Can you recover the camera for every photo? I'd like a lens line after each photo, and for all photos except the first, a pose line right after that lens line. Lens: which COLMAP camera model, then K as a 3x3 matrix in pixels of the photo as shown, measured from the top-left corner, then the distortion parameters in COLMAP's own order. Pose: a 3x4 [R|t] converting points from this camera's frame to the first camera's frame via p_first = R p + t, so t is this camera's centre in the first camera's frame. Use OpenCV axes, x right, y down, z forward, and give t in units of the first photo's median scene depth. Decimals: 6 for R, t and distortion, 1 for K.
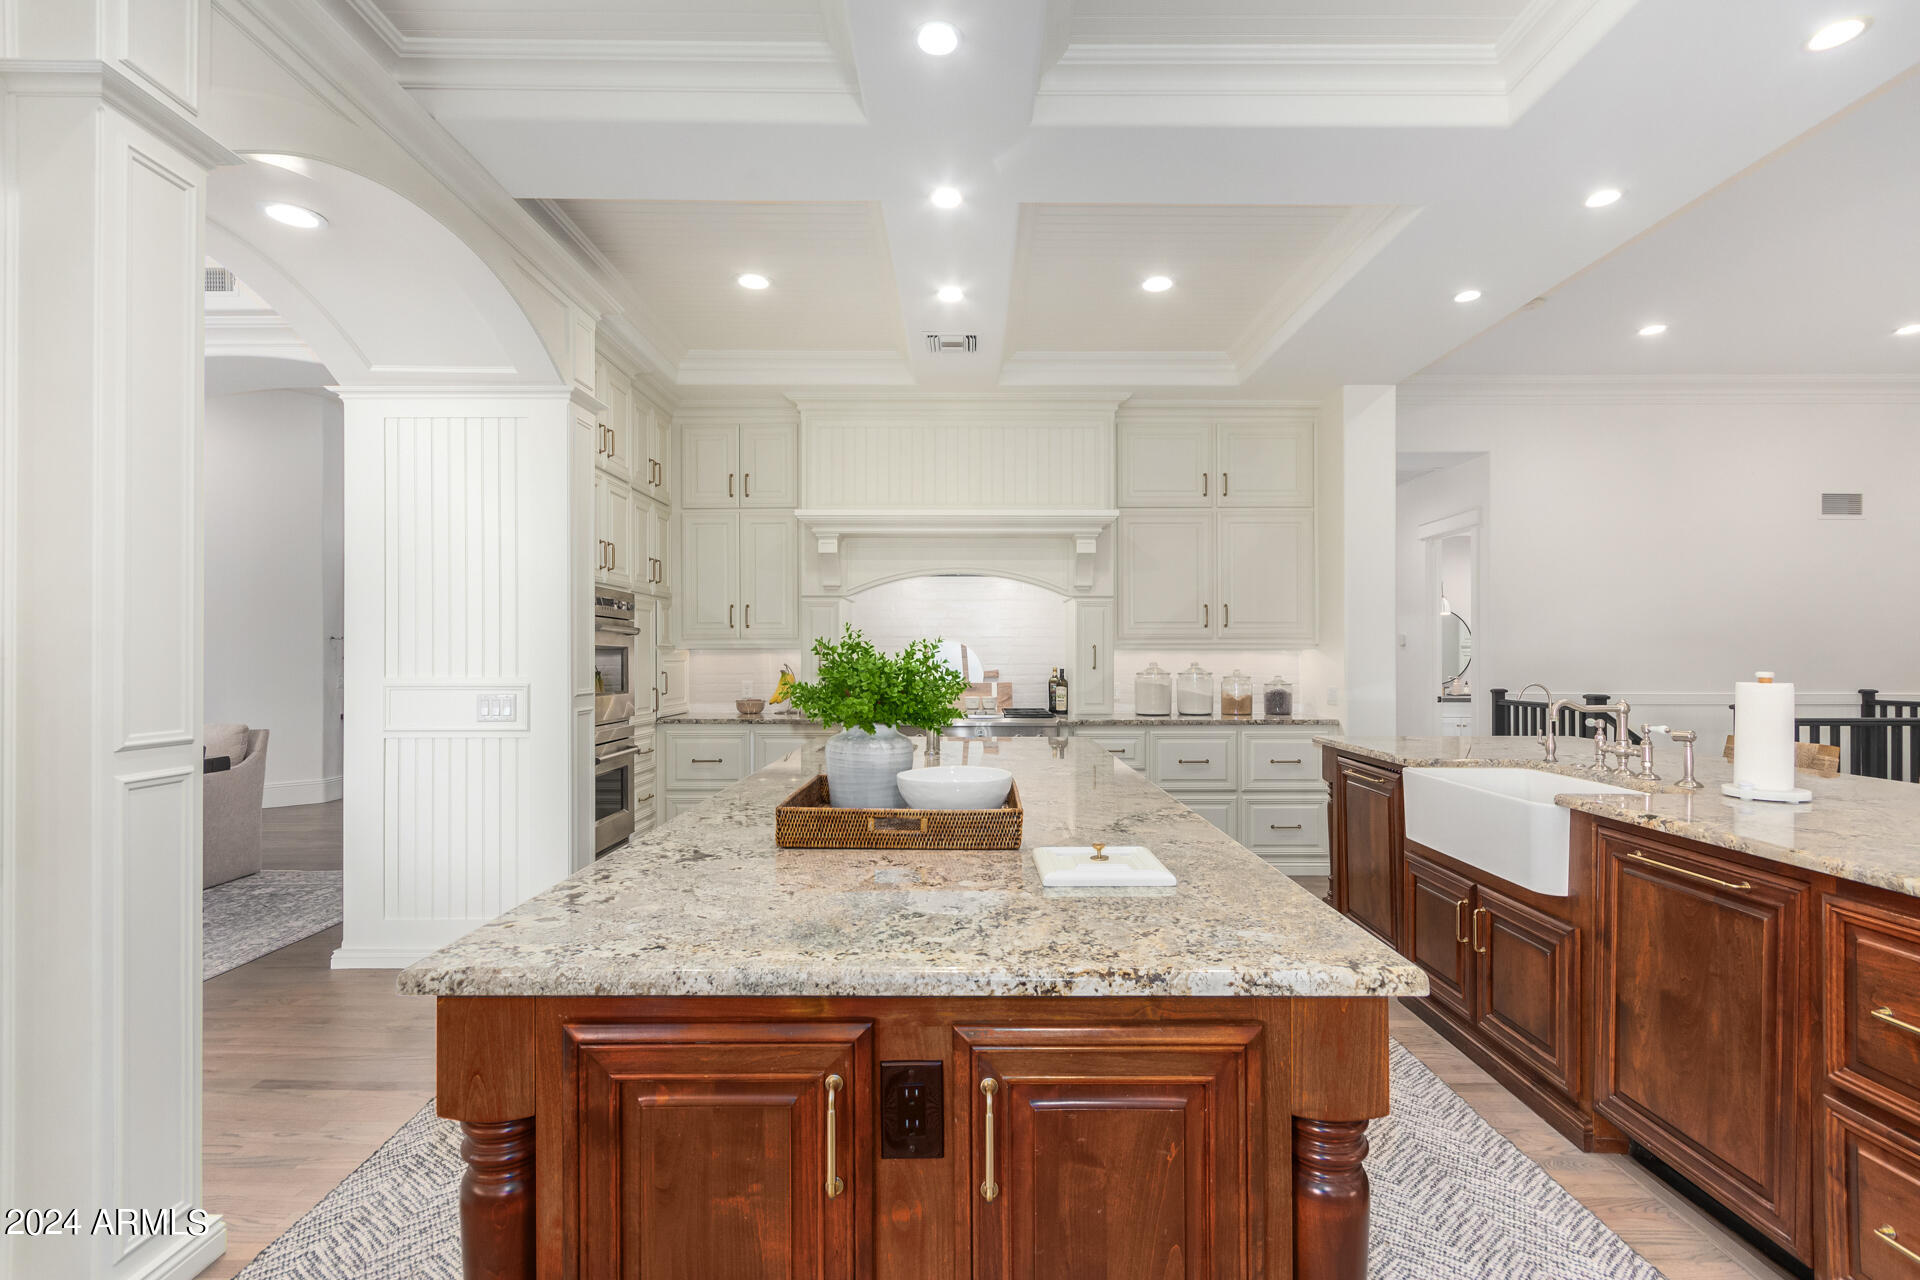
lens RADIAL K [[886.8, 0, 972.0], [0, 886.8, 648.7], [0, 0, 1]] dist [0.005318, -0.000416]
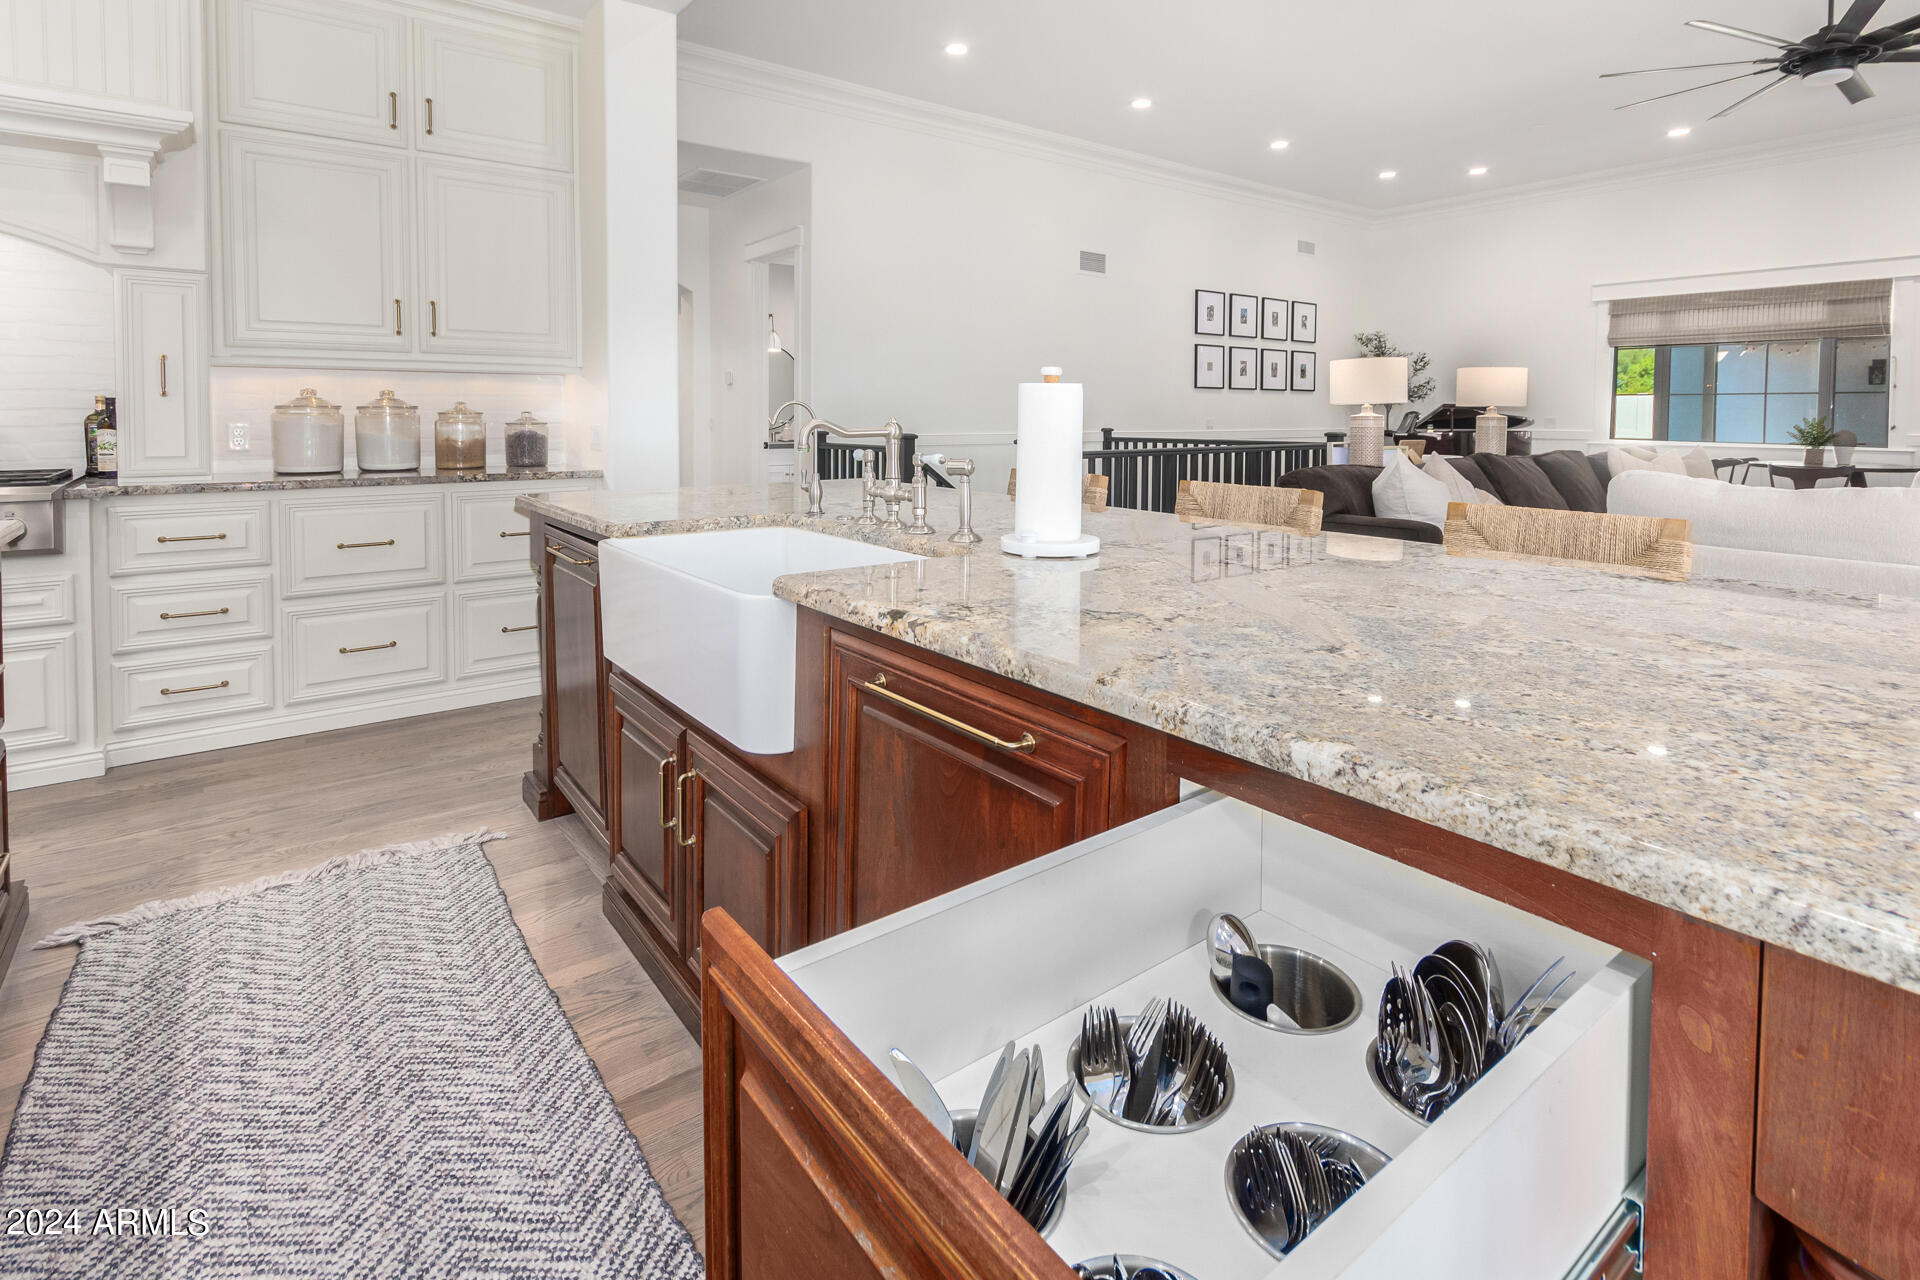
lens RADIAL K [[948.0, 0, 966.2], [0, 948.0, 446.5], [0, 0, 1]] dist [0.007199, 0.000479]
pose [[0.794278, -0.019958, 0.607227, 0.294589], [-0.008216, 0.999016, 0.043582, 0.040750], [-0.607499, -0.039605, 0.793332, 0.342401]]
